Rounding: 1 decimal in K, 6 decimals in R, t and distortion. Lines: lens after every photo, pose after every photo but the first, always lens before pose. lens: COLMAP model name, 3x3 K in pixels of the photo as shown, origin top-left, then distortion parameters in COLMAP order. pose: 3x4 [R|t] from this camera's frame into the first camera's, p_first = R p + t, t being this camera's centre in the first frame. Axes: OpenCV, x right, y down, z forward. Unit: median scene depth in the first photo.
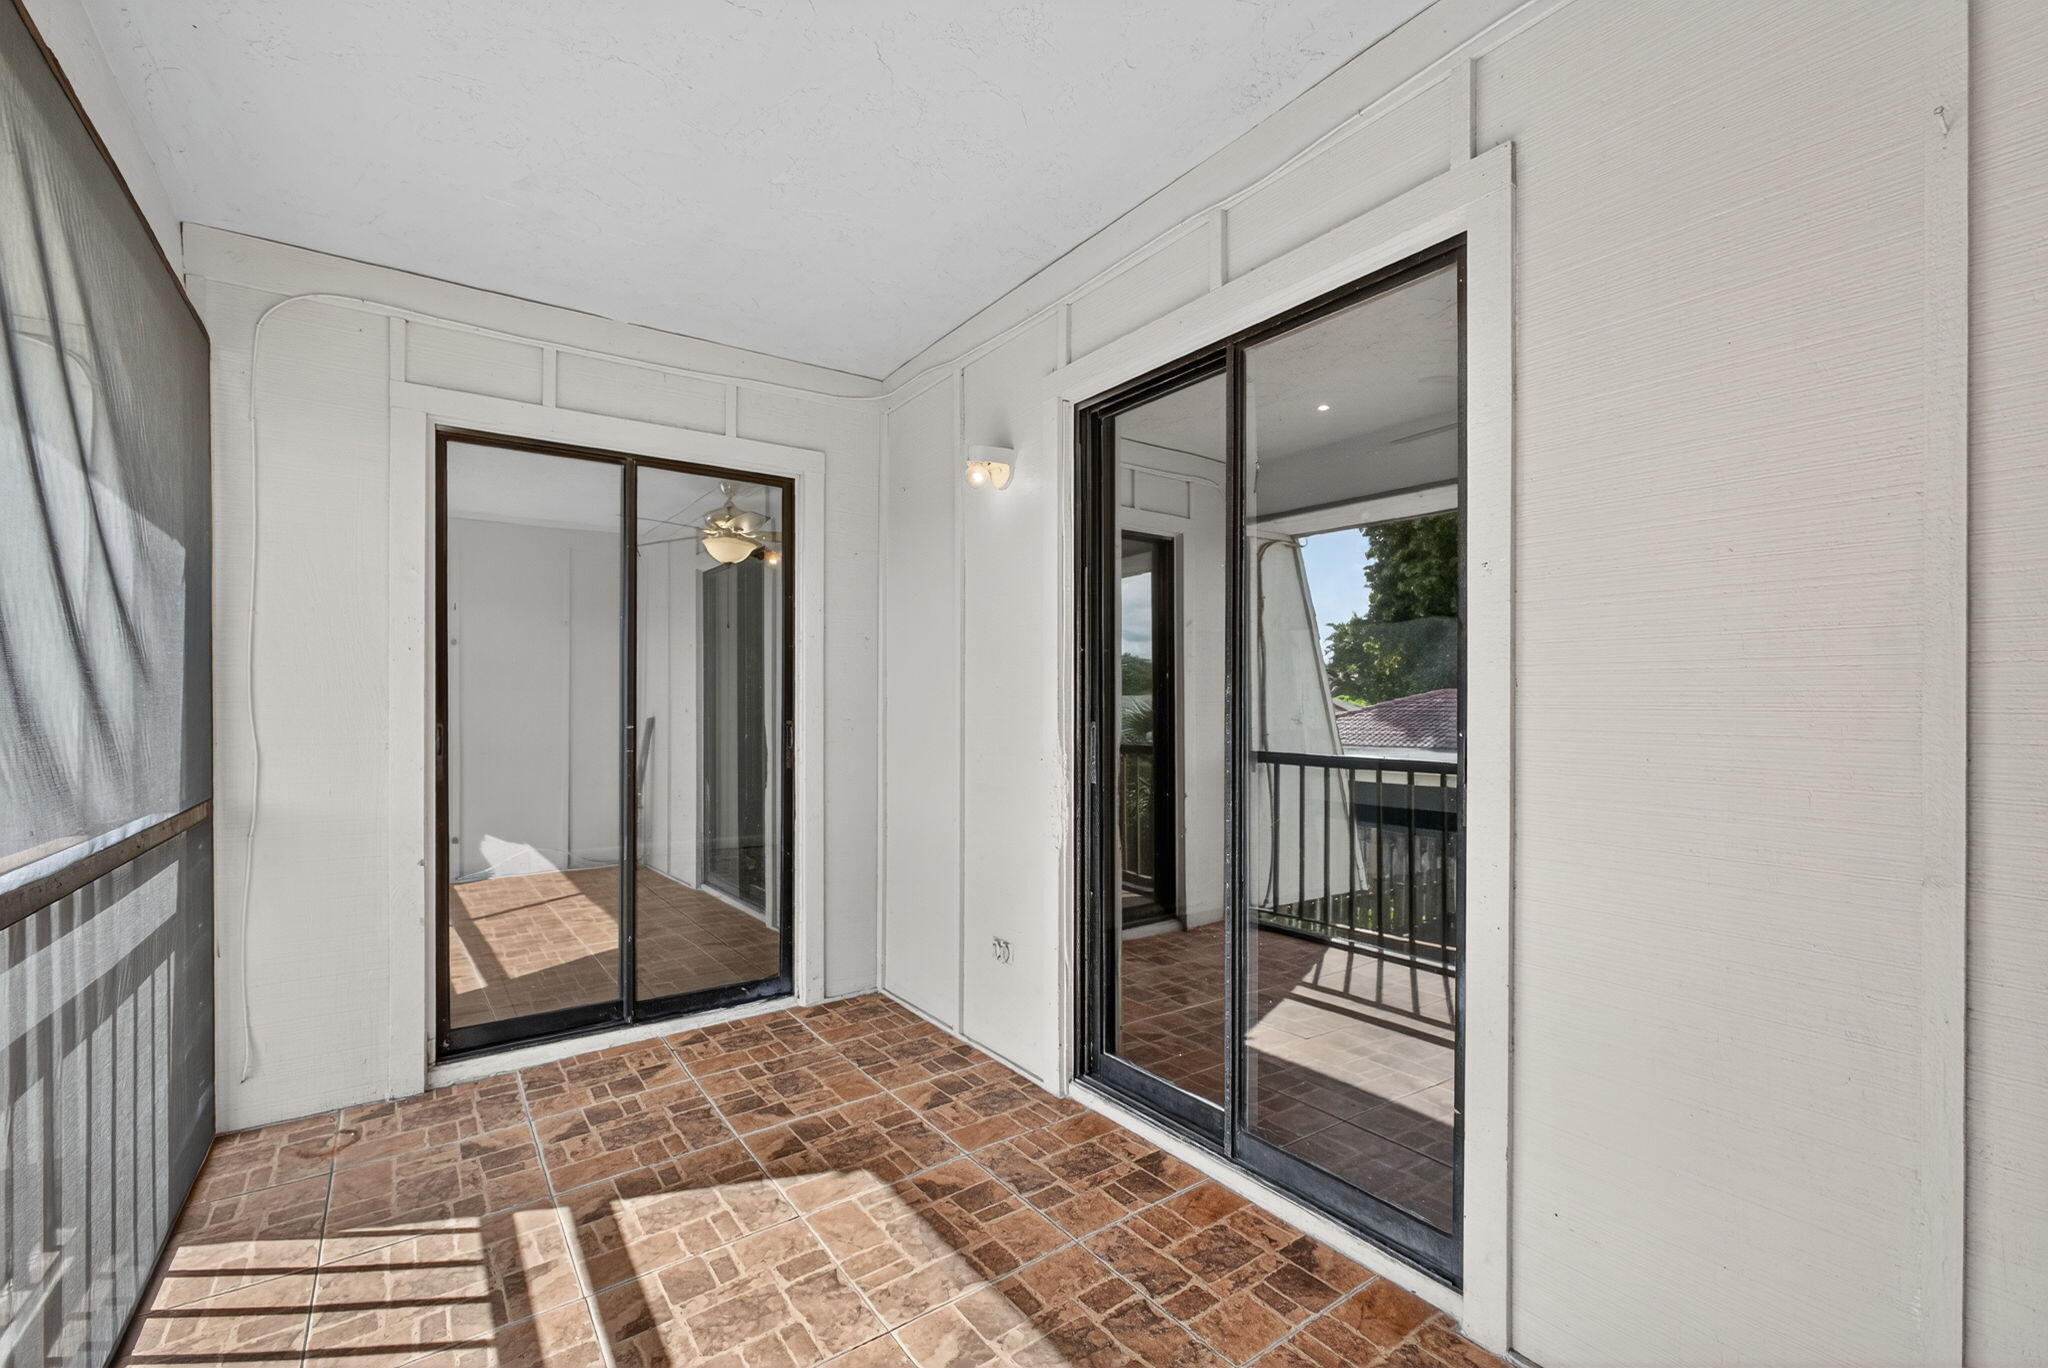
lens RADIAL K [[876.4, 0, 1007.7], [0, 876.4, 702.6], [0, 0, 1]] dist [-0.014498, 0.005558]
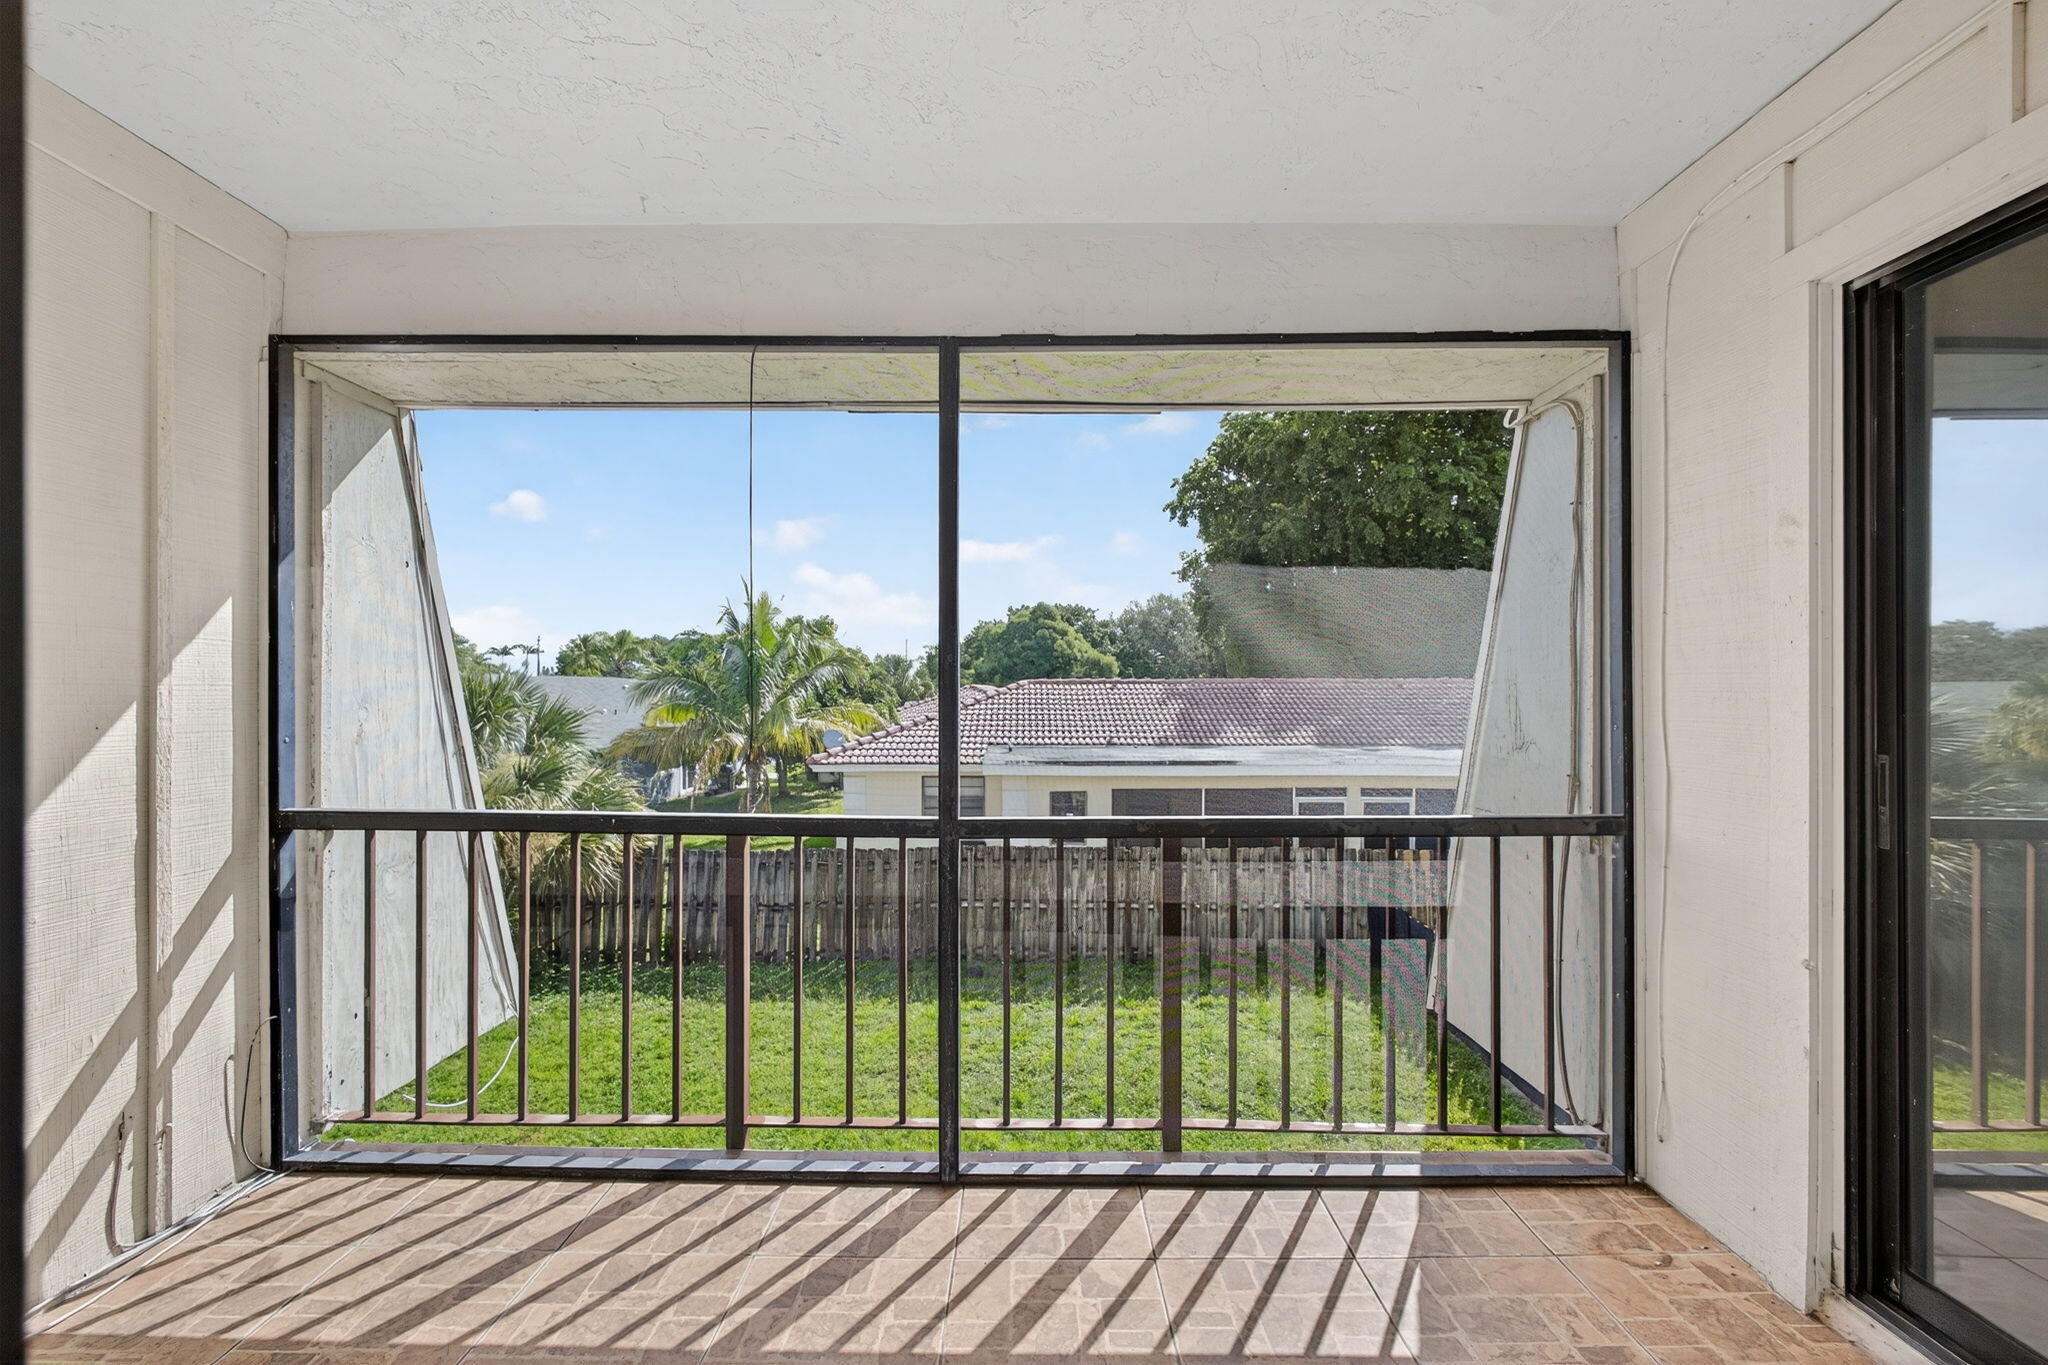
lens RADIAL K [[876.4, 0, 1033.2], [0, 876.4, 690.3], [0, 0, 1]] dist [-0.014498, 0.005558]
pose [[-0.568193, 0.000444, -0.822895, 0.214009], [0.004569, 0.999986, -0.002616, -0.027904], [0.822882, -0.005246, -0.568188, 0.930066]]
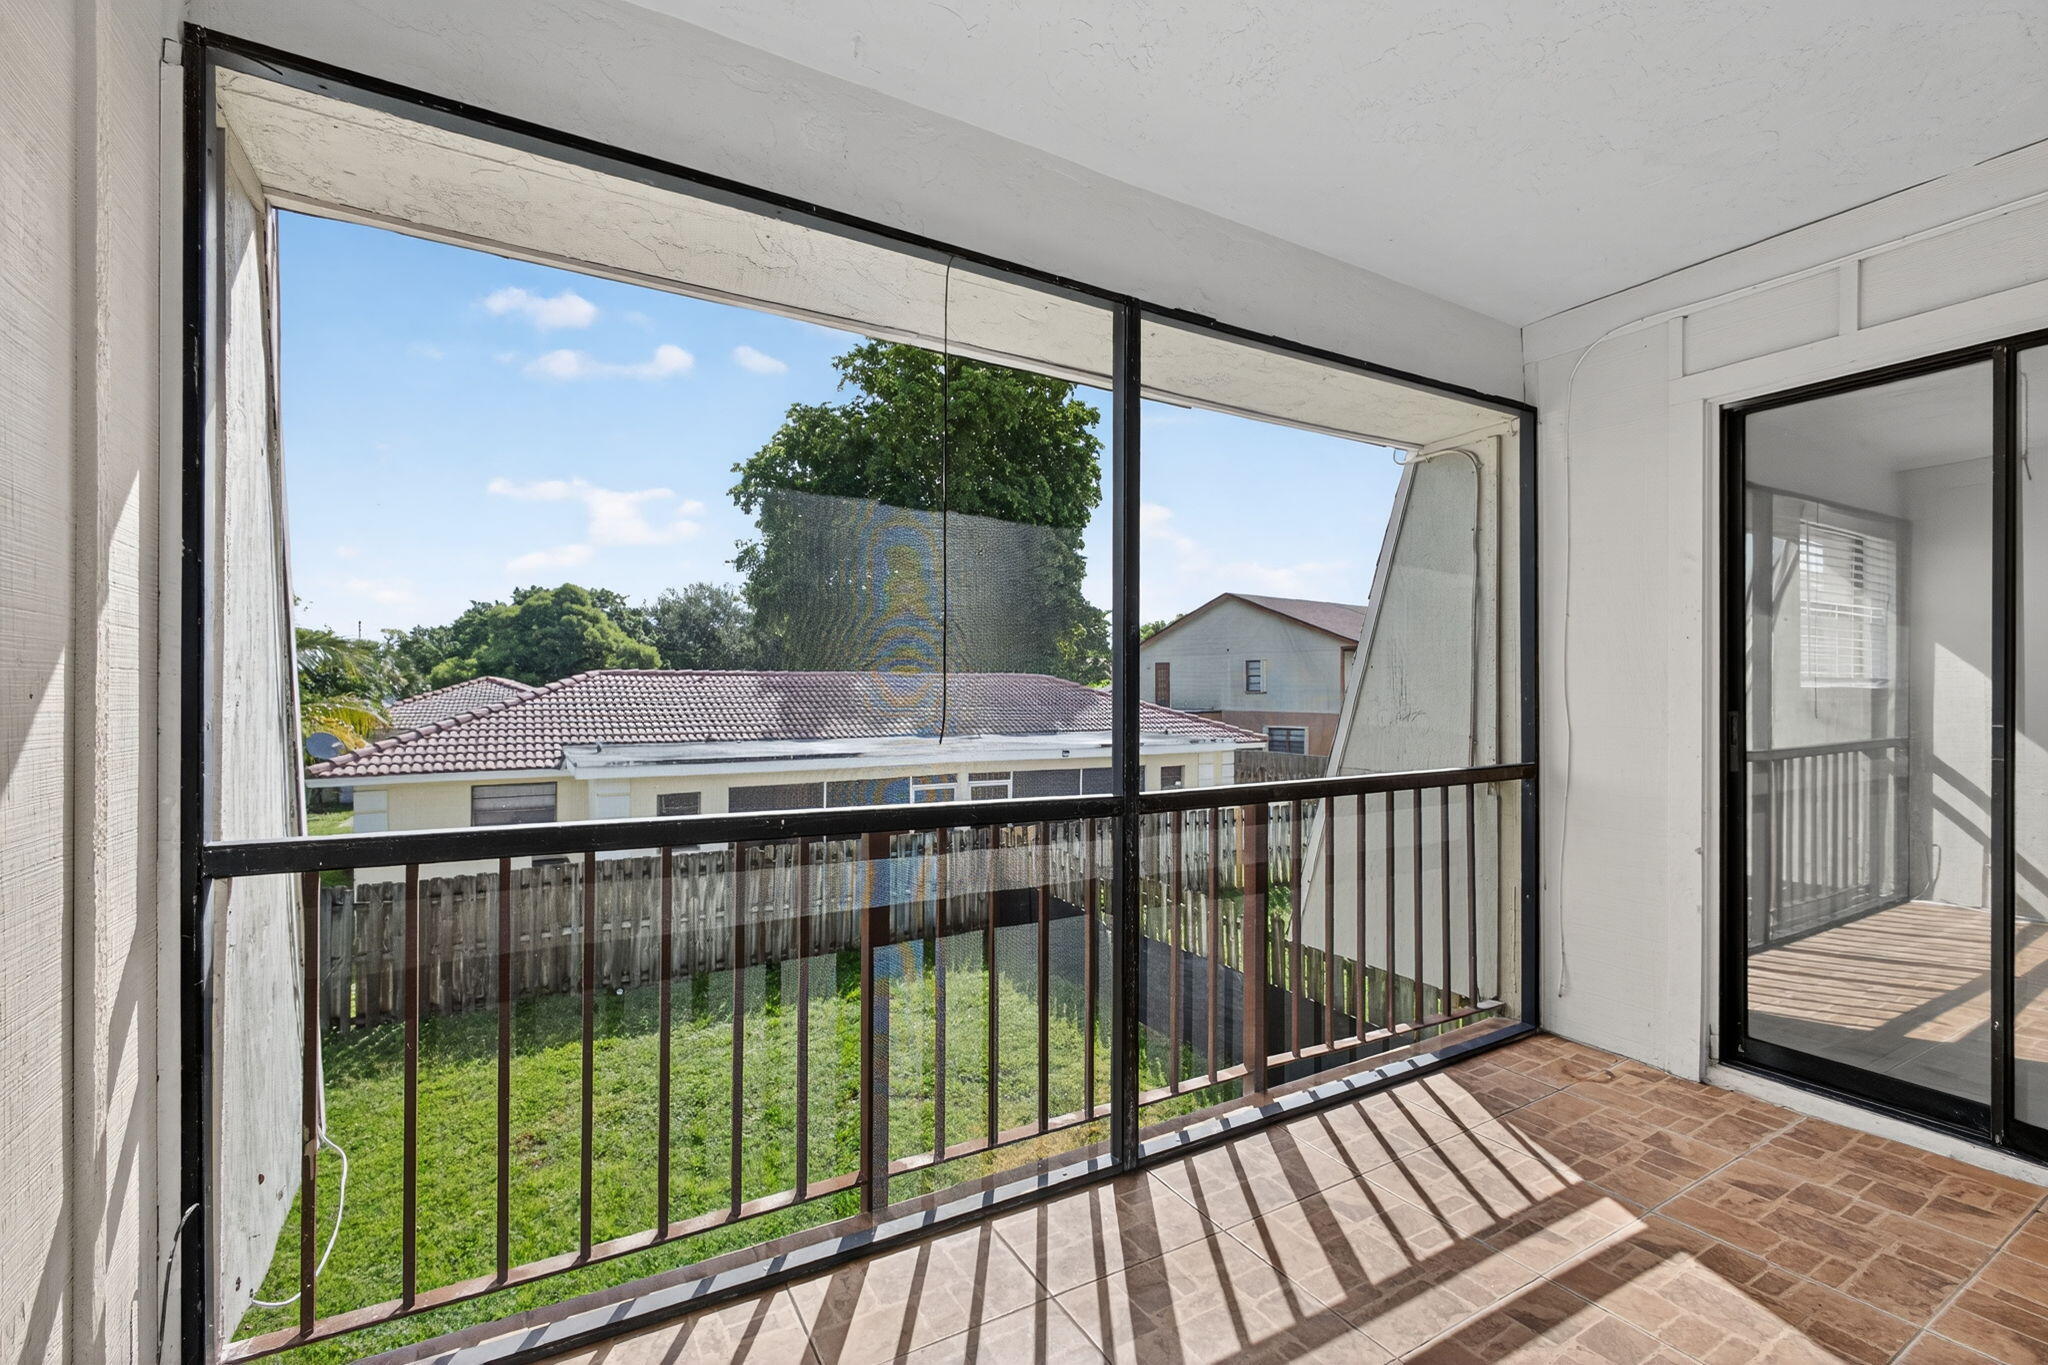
lens RADIAL K [[876.4, 0, 1029.0], [0, 876.4, 681.0], [0, 0, 1]] dist [-0.014498, 0.005558]
pose [[-0.078869, -0.005423, -0.996870, 0.399182], [0.003565, 0.999977, -0.005722, -0.008693], [0.996879, -0.004005, -0.078848, 0.328408]]
